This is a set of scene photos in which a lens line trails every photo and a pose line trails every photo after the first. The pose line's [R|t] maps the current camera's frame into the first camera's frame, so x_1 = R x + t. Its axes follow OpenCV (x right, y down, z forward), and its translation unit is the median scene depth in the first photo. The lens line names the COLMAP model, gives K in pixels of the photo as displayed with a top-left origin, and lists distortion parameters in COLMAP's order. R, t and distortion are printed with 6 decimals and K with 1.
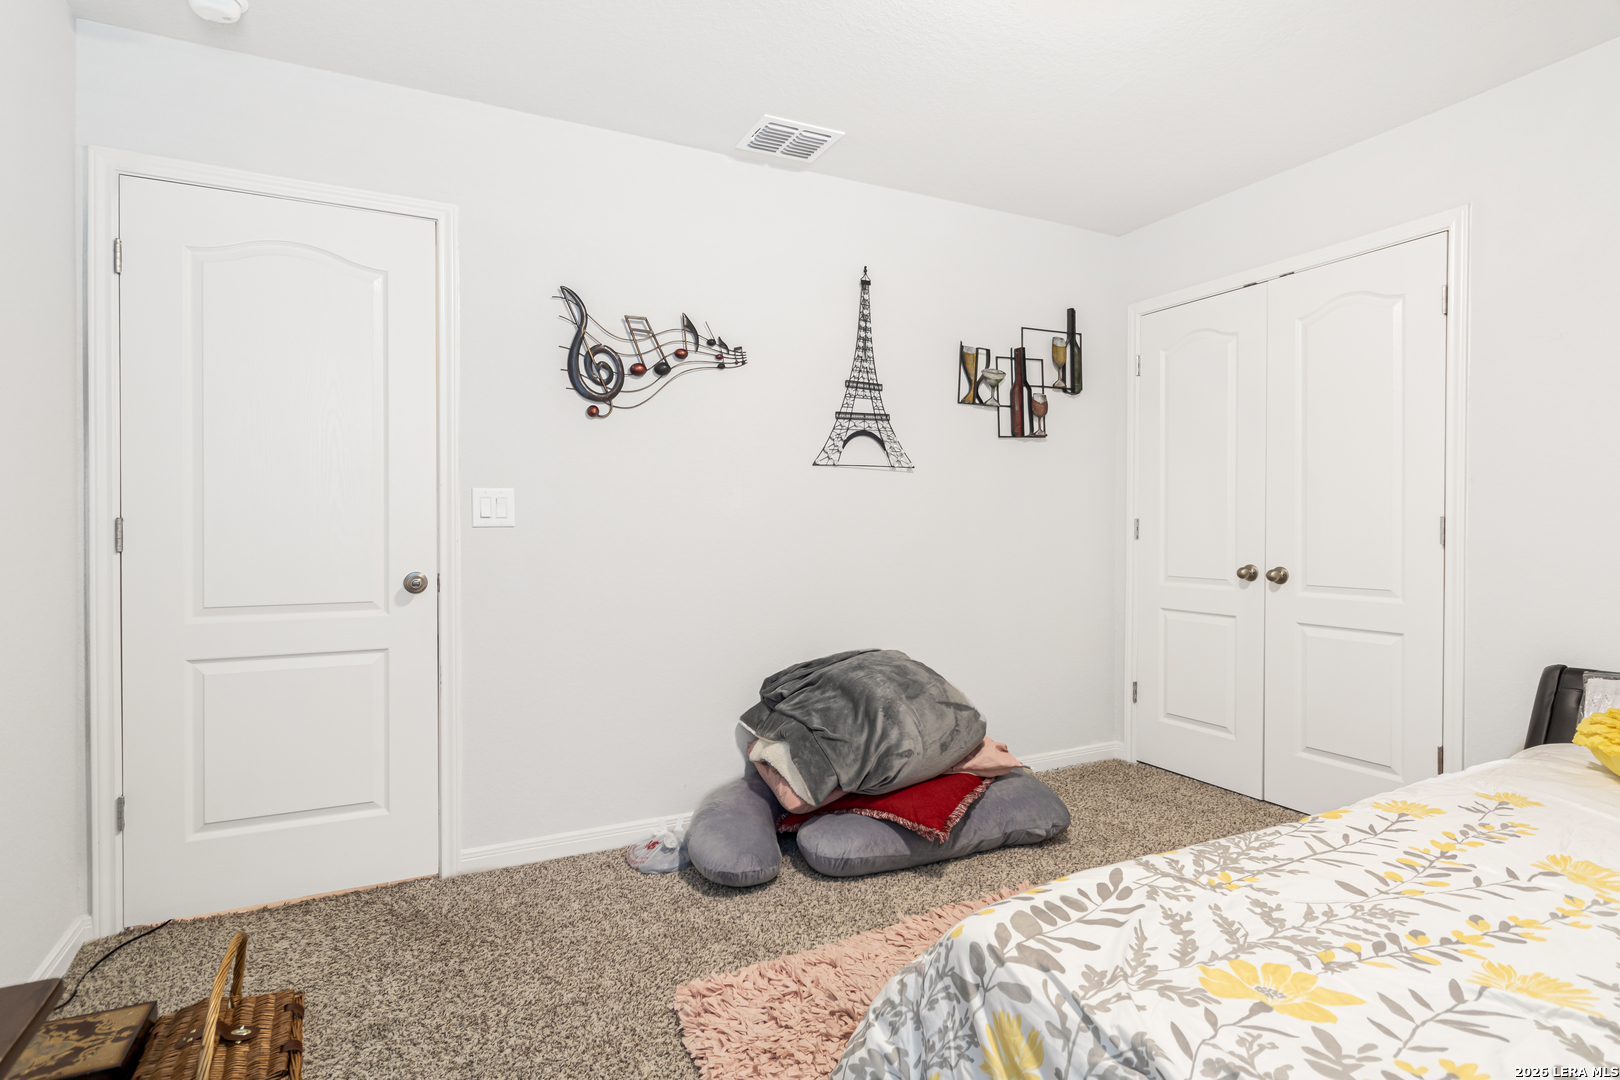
lens RADIAL K [[829.5, 0, 811.8], [0, 829.5, 533.4], [0, 0, 1]] dist [0.002123, 0.000187]
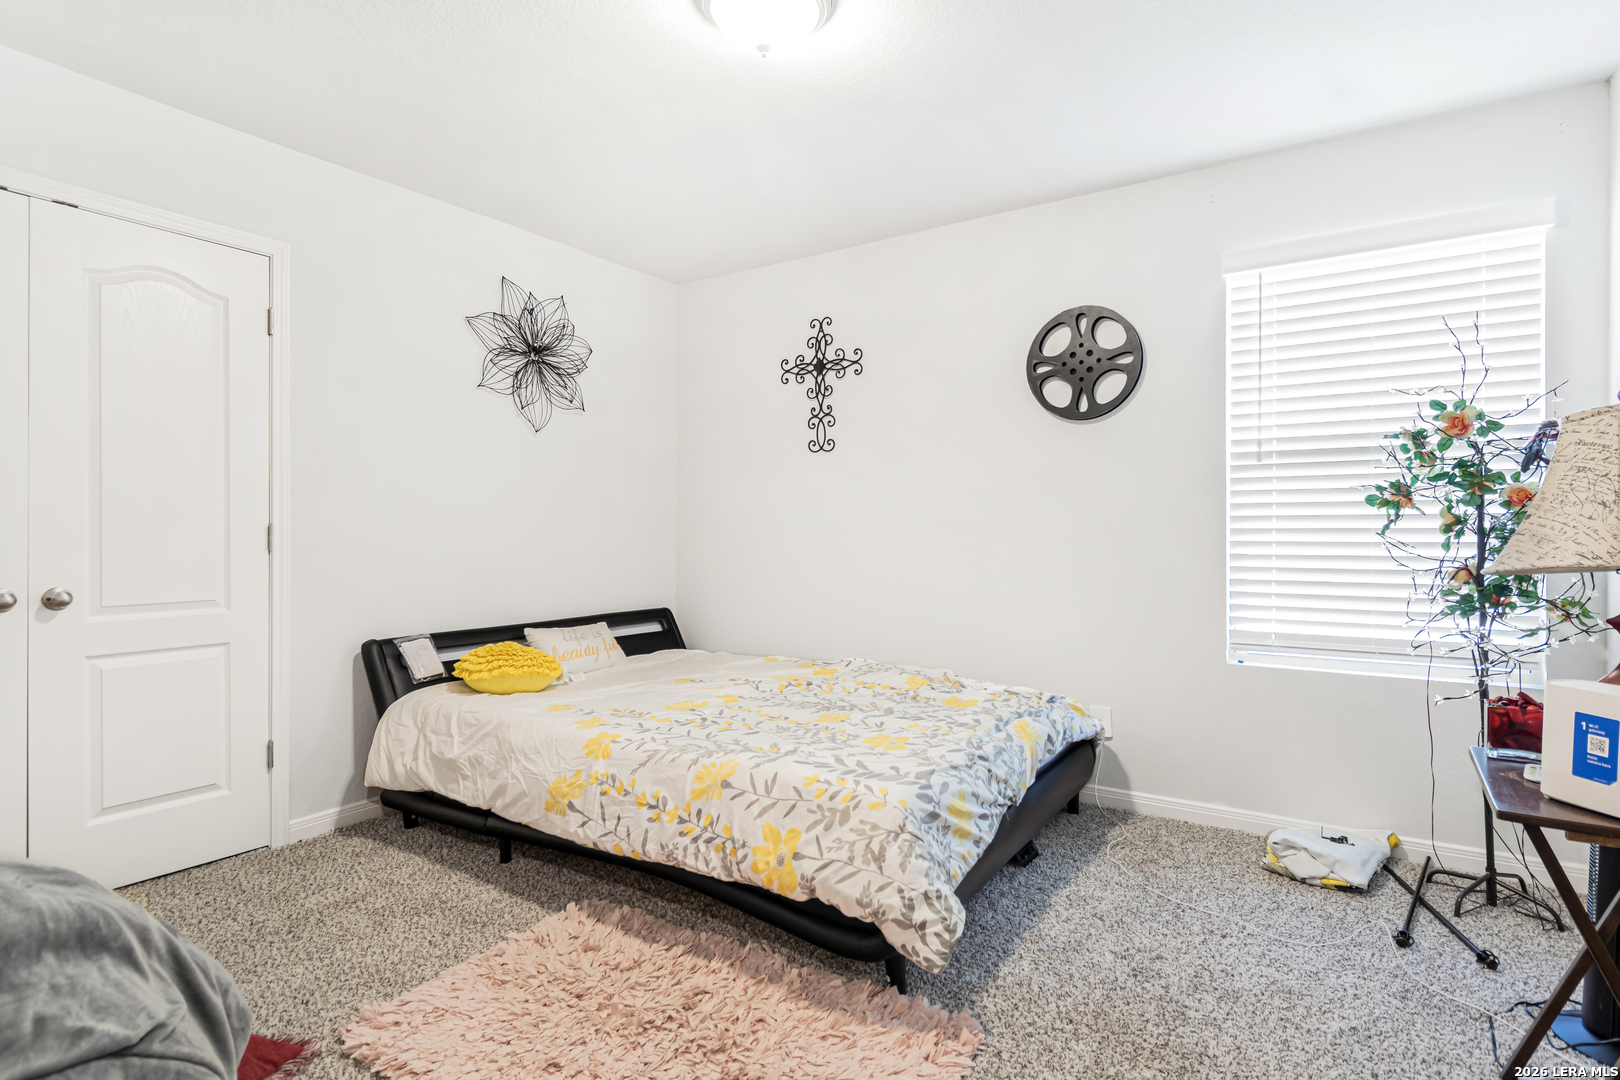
lens RADIAL K [[829.5, 0, 814.2], [0, 829.5, 536.8], [0, 0, 1]] dist [0.002123, 0.000187]
pose [[-0.507271, -0.002072, 0.861784, -1.049595], [0.011531, 0.999891, 0.009192, -0.013527], [-0.861710, 0.014600, -0.507192, 1.933889]]
